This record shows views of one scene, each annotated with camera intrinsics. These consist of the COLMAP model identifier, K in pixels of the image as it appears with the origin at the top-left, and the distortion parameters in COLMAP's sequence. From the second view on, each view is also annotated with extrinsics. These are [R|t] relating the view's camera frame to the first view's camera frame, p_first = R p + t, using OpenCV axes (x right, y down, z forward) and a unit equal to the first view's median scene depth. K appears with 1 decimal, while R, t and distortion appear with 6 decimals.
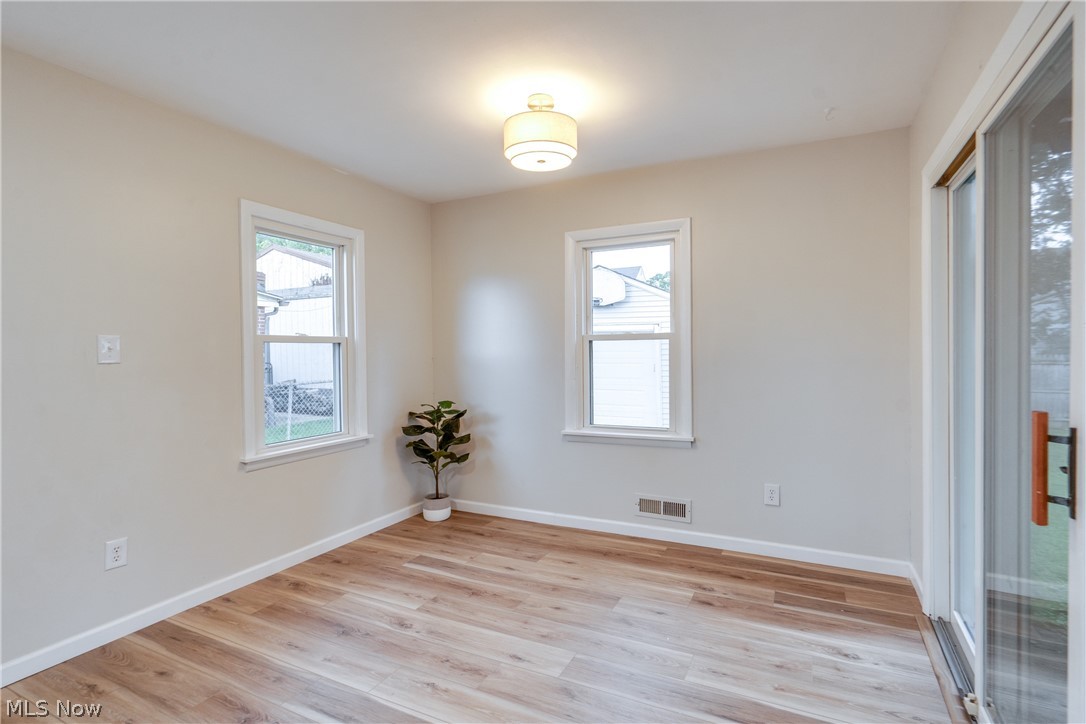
lens RADIAL K [[510.4, 0, 540.3], [0, 510.4, 357.6], [0, 0, 1]] dist [-0.002107, -0.000627]
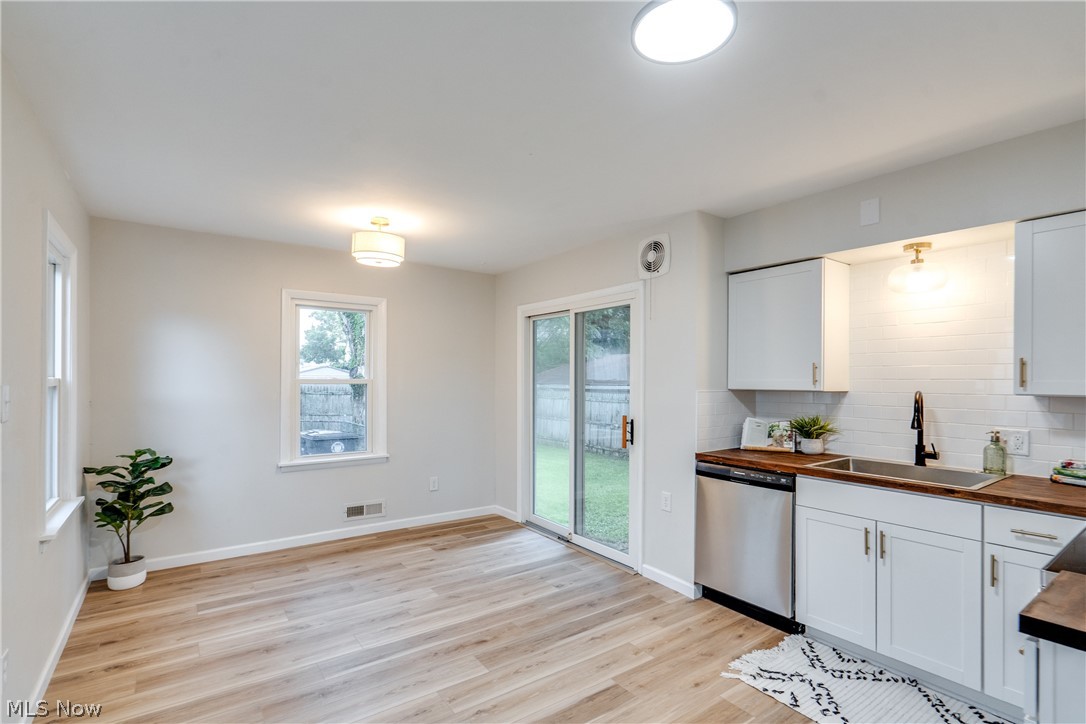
lens RADIAL K [[510.4, 0, 540.3], [0, 510.4, 357.6], [0, 0, 1]] dist [-0.002107, -0.000627]
pose [[0.480675, 0.051650, 0.875377, -0.838743], [-0.000121, 0.998268, -0.058834, -0.029847], [-0.876899, 0.028174, 0.479848, -0.064673]]
